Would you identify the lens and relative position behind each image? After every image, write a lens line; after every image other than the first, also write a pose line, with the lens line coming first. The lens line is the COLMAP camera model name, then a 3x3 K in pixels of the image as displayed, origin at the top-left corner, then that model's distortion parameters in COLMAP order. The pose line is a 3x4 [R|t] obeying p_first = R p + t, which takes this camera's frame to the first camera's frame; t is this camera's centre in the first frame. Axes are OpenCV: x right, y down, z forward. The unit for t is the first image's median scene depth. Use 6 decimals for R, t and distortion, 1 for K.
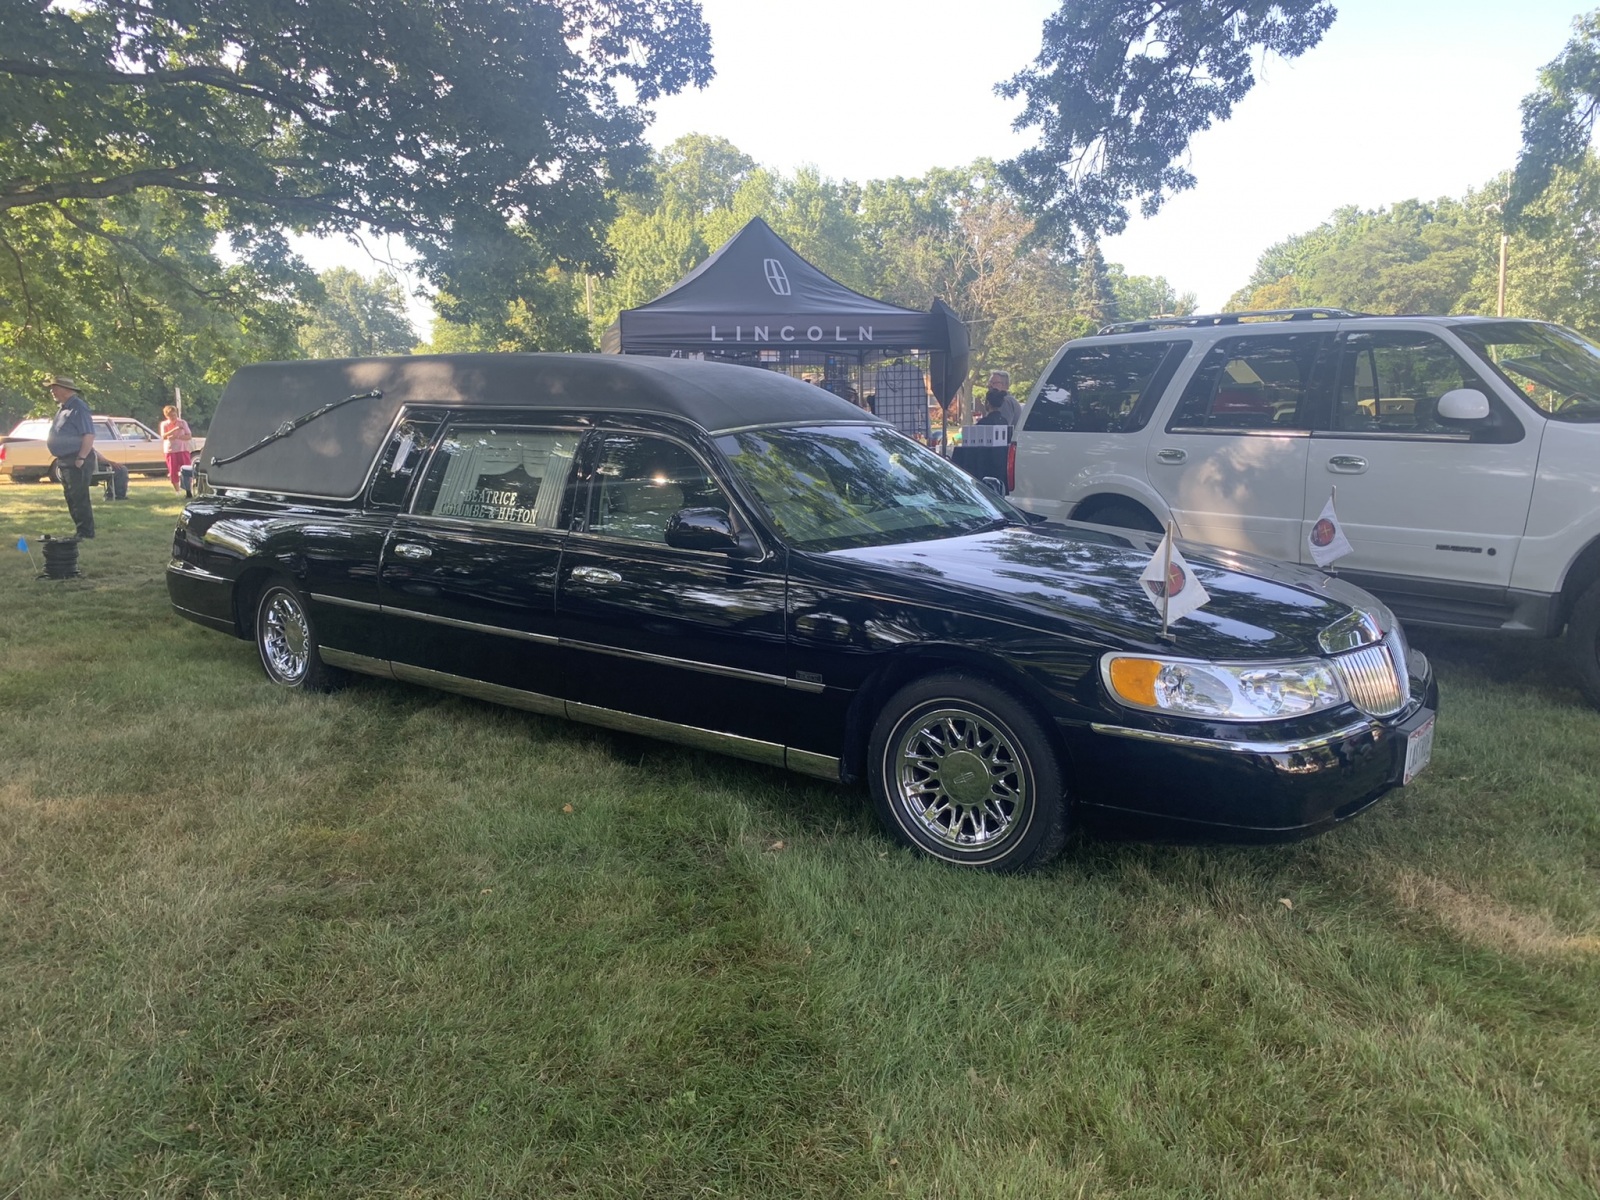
lens RADIAL K [[1205.6, 0, 800.0], [0, 1205.6, 600.0], [0, 0, 1]] dist [0.000681, -0.009702]
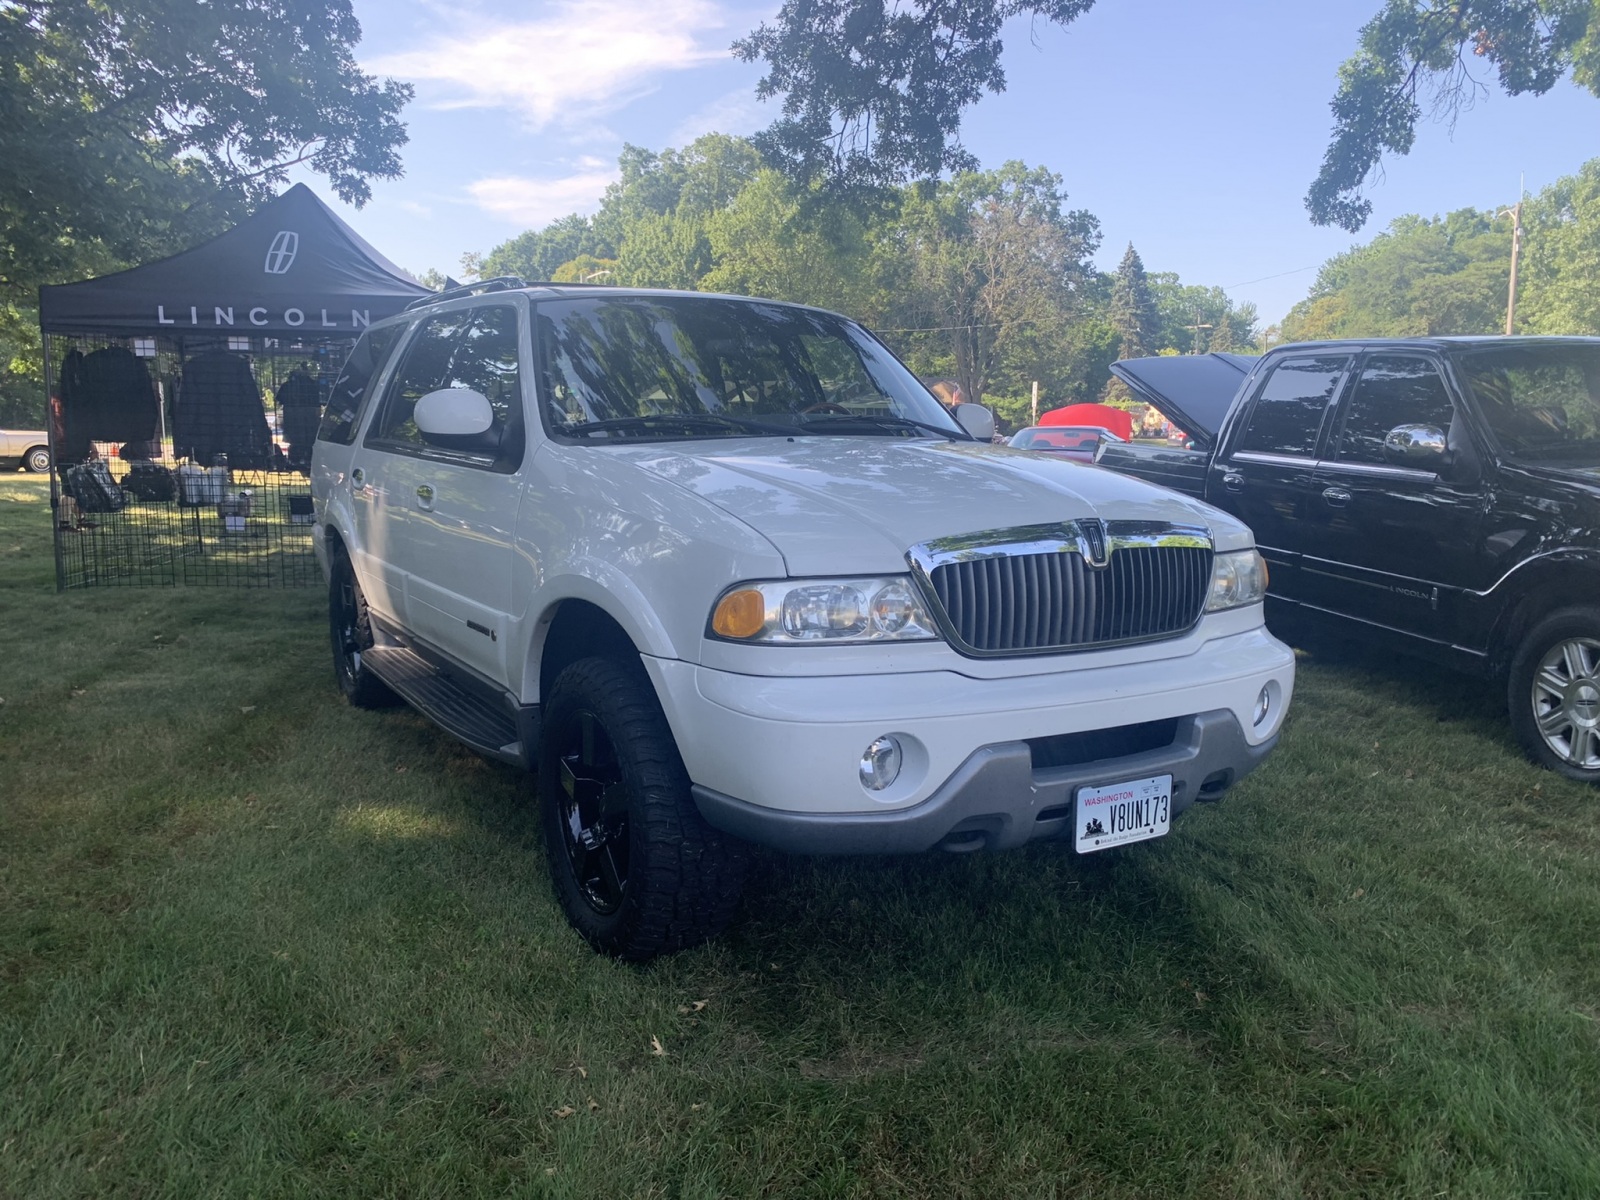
lens RADIAL K [[1198.3, 0, 779.3], [0, 1198.3, 623.9], [0, 0, 1]] dist [0.000634, -0.004997]
pose [[0.997850, 0.029910, -0.058313, 0.043452], [-0.028998, 0.999445, 0.016414, -0.003524], [0.058772, -0.014688, 0.998163, 0.020647]]
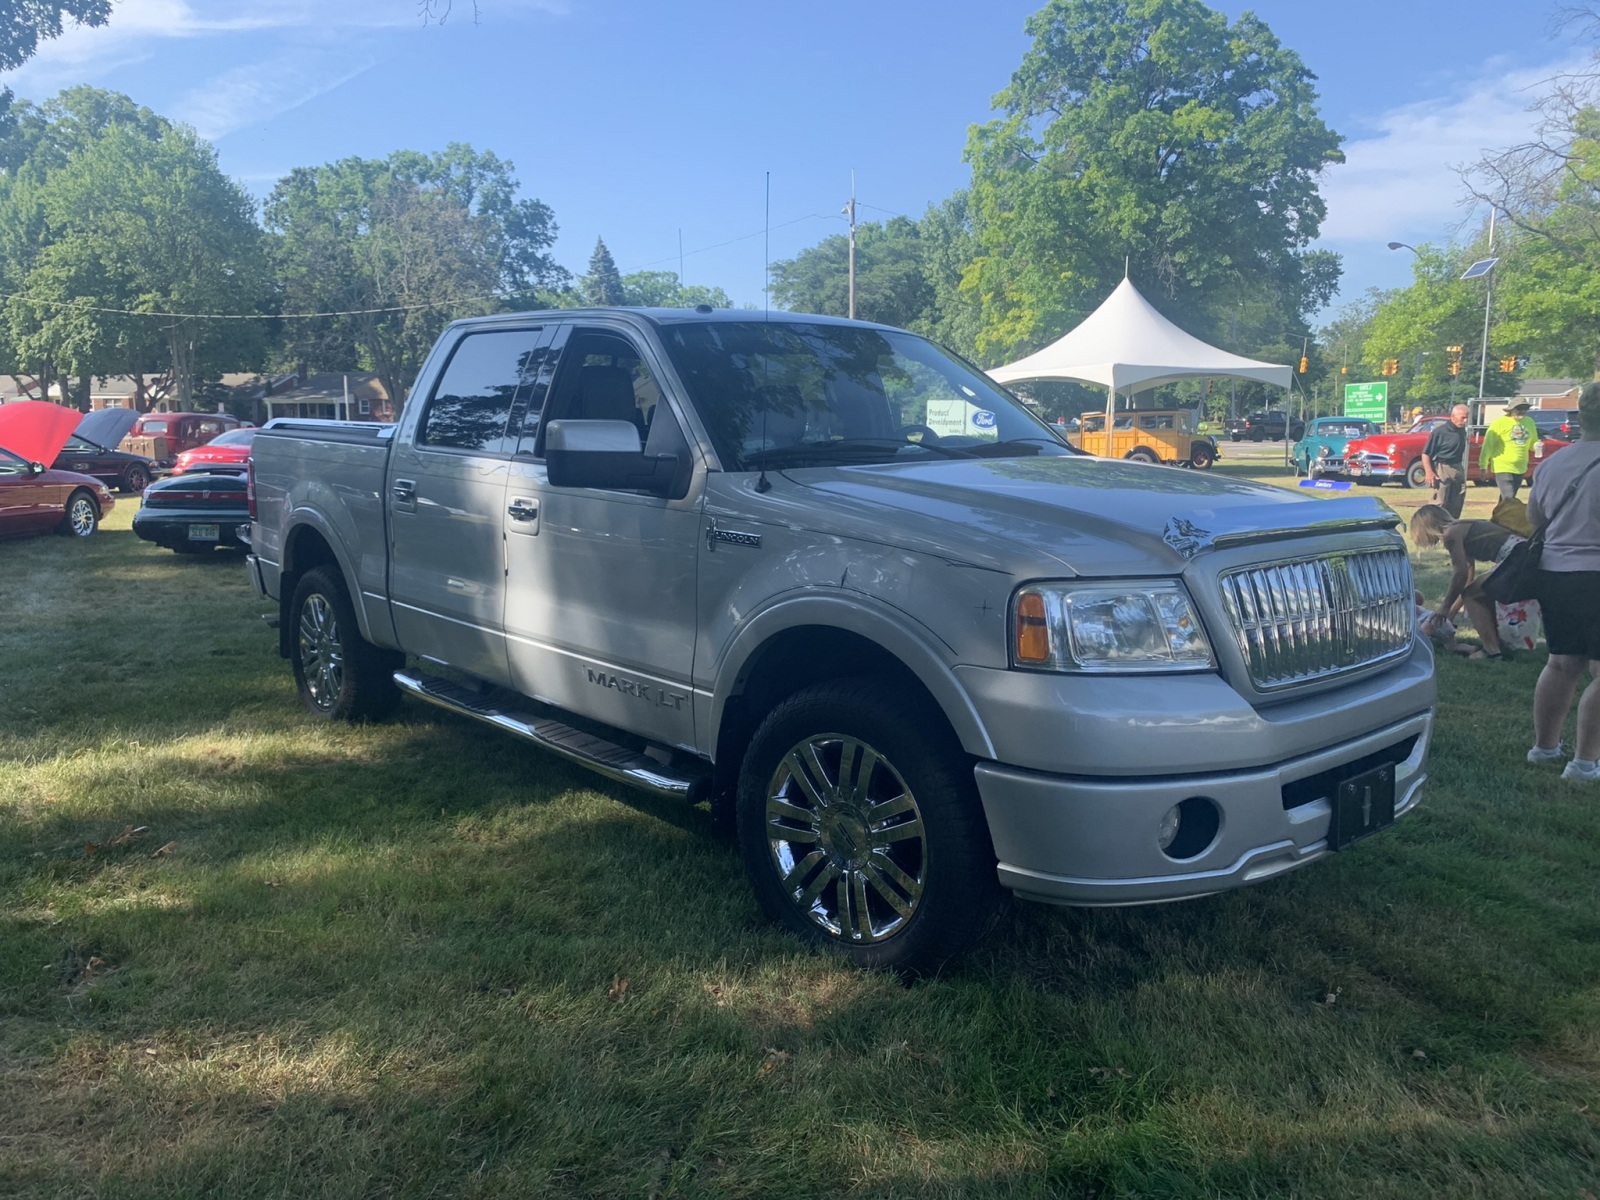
lens RADIAL K [[1239.9, 0, 747.3], [0, 1239.9, 604.2], [0, 0, 1]] dist [0.004171, -0.010847]
pose [[0.958877, -0.030336, 0.282197, 0.125921], [0.032533, 0.999466, -0.003103, -0.011204], [-0.281952, 0.012156, 0.959351, 0.058817]]
